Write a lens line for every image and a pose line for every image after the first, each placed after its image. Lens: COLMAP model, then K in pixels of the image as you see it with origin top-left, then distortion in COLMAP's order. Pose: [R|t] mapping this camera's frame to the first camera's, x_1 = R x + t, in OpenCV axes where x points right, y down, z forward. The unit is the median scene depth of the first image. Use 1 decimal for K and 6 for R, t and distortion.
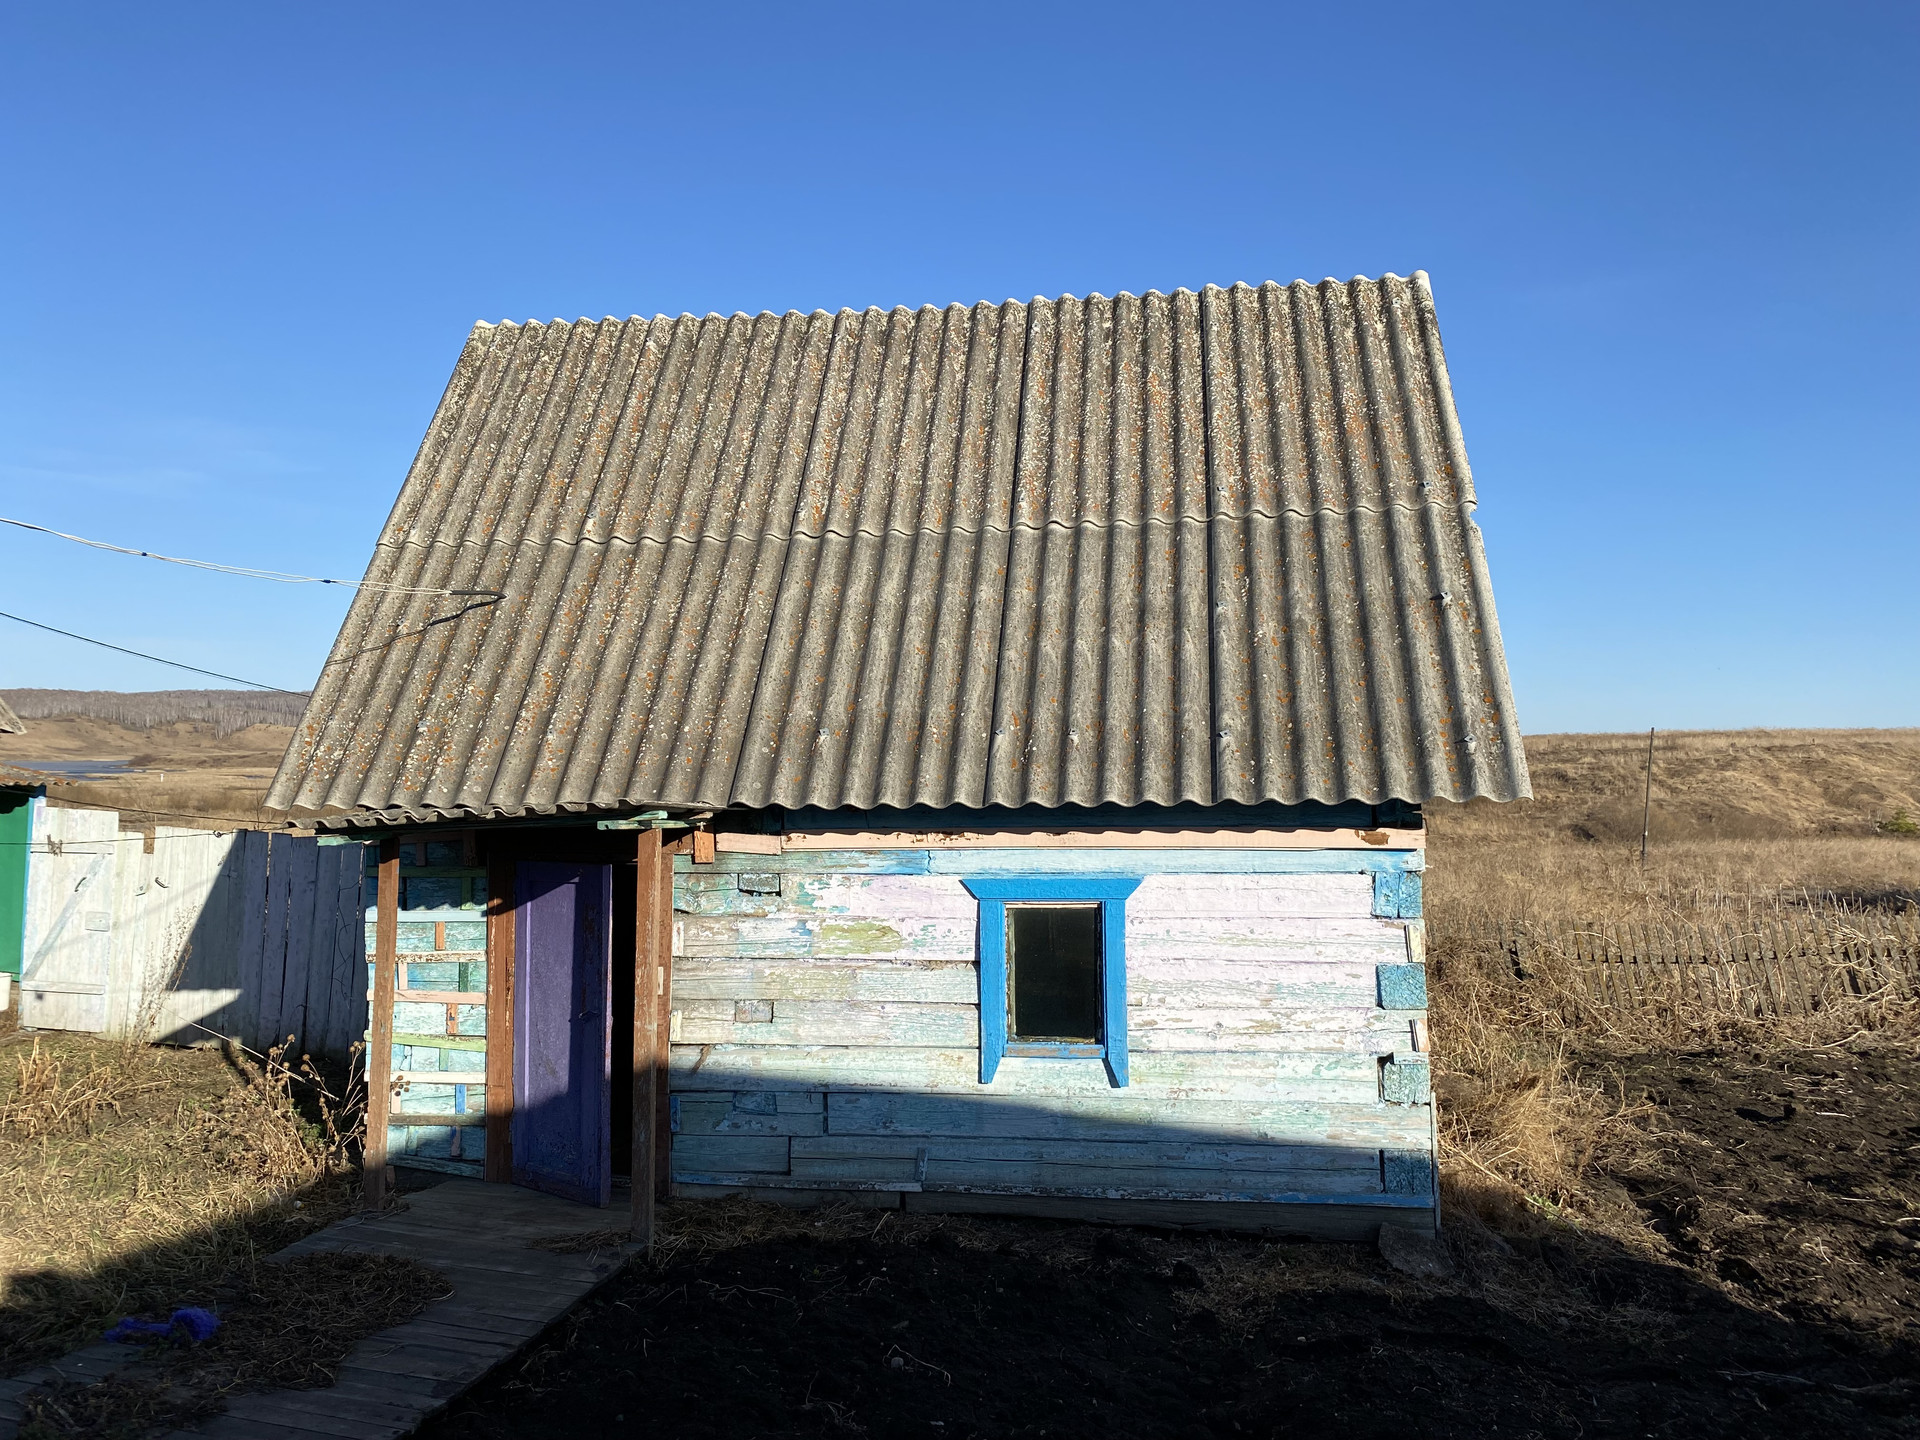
lens RADIAL K [[1460.3, 0, 954.3], [0, 1460.3, 708.0], [0, 0, 1]] dist [0.092226, -0.105637]
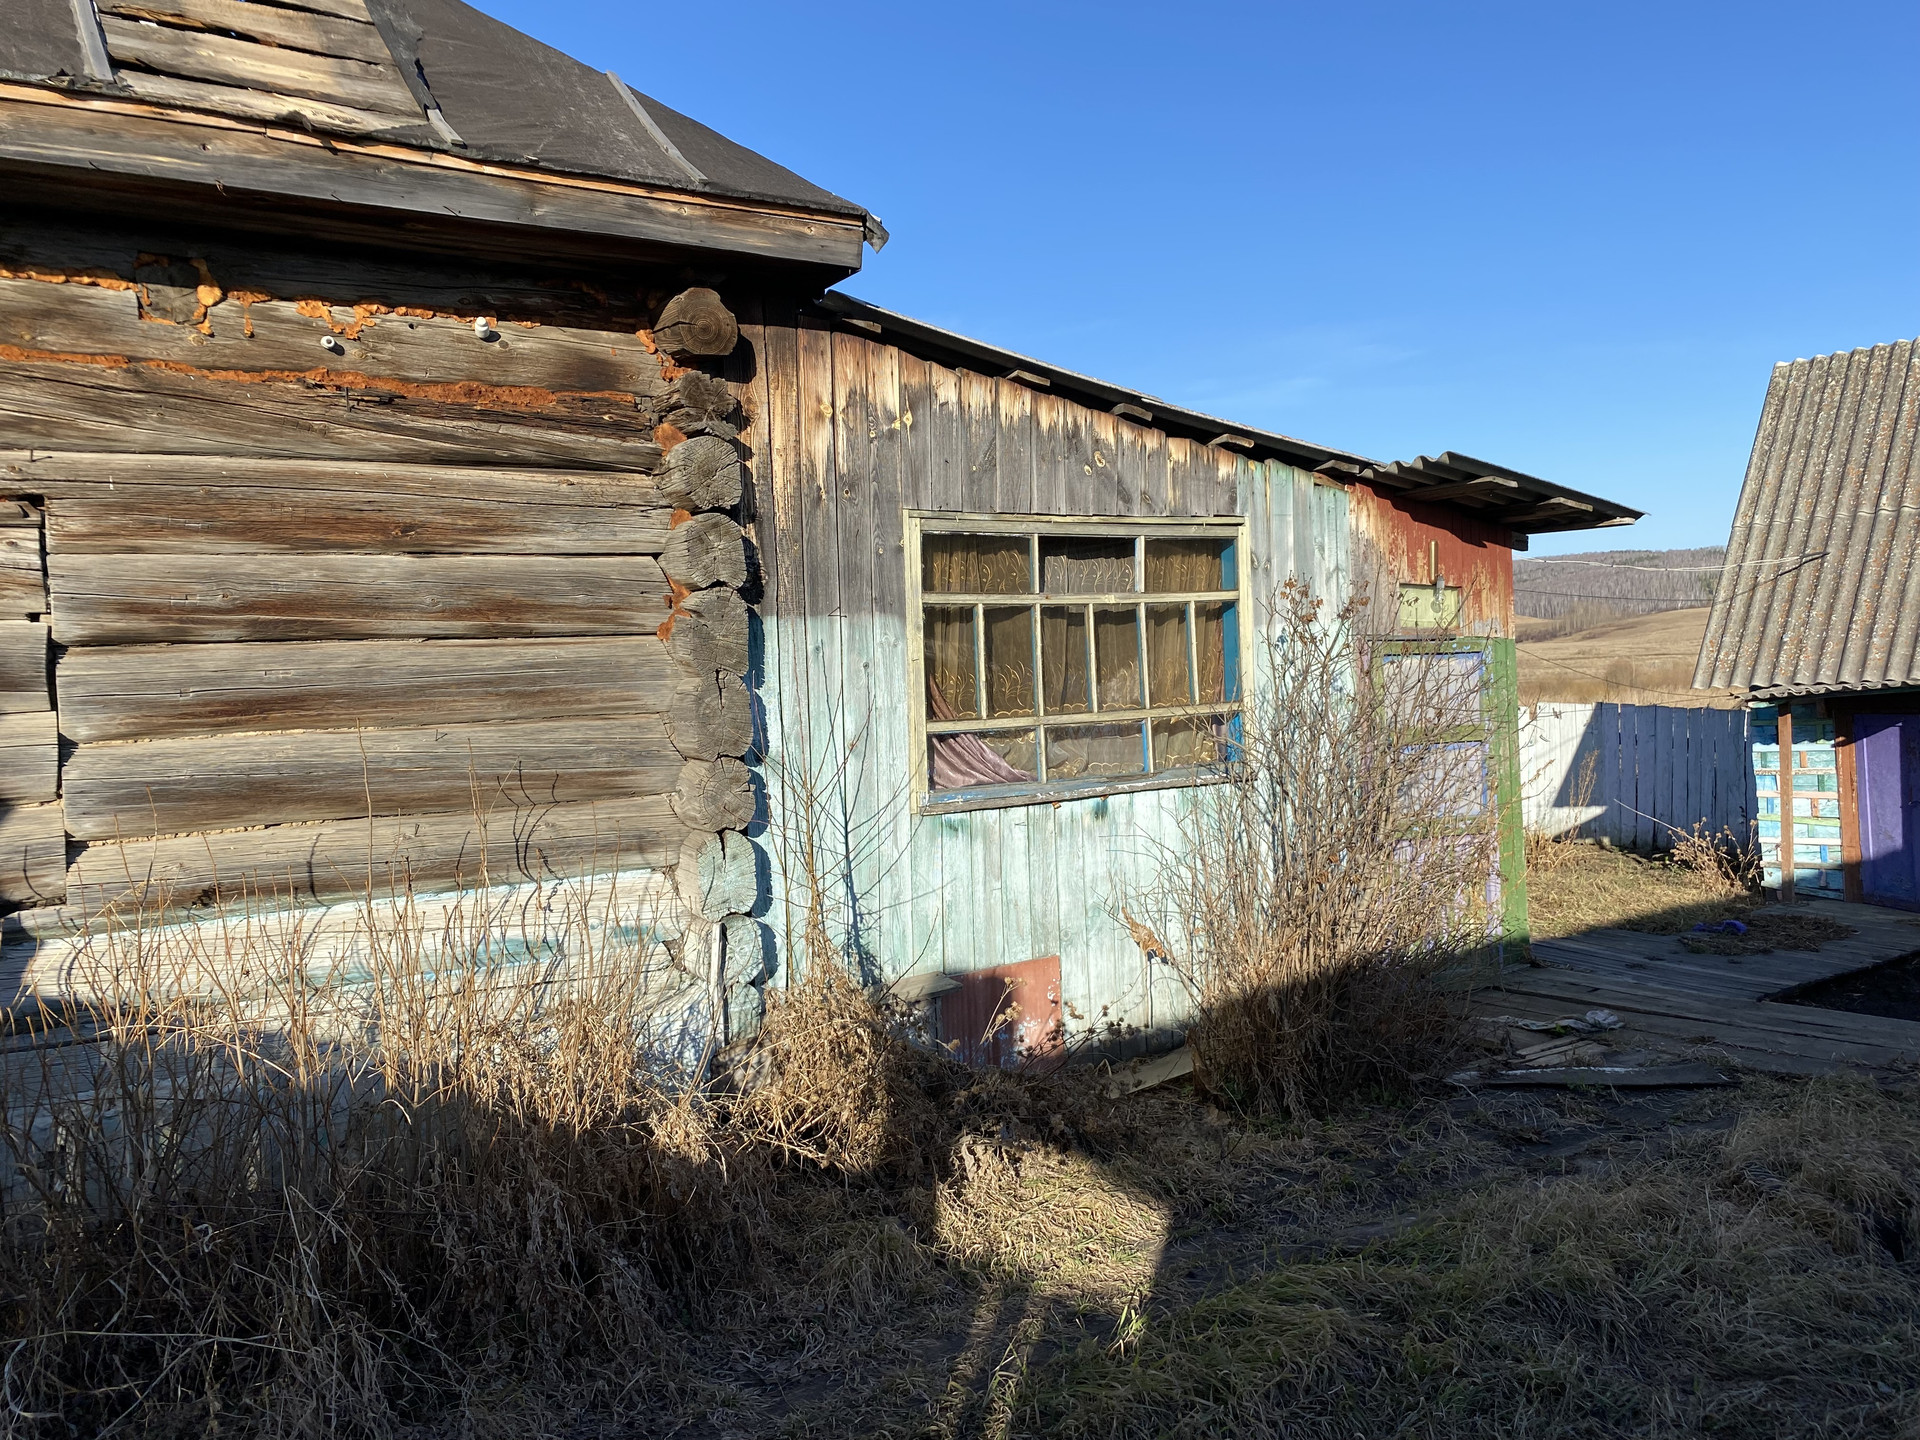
lens RADIAL K [[1460.3, 0, 954.3], [0, 1460.3, 708.0], [0, 0, 1]] dist [0.092226, -0.105637]
pose [[0.747063, -0.033161, -0.663926, 0.058679], [0.089032, 0.994748, 0.050496, -0.074957], [0.658764, -0.096835, 0.746092, -0.879087]]
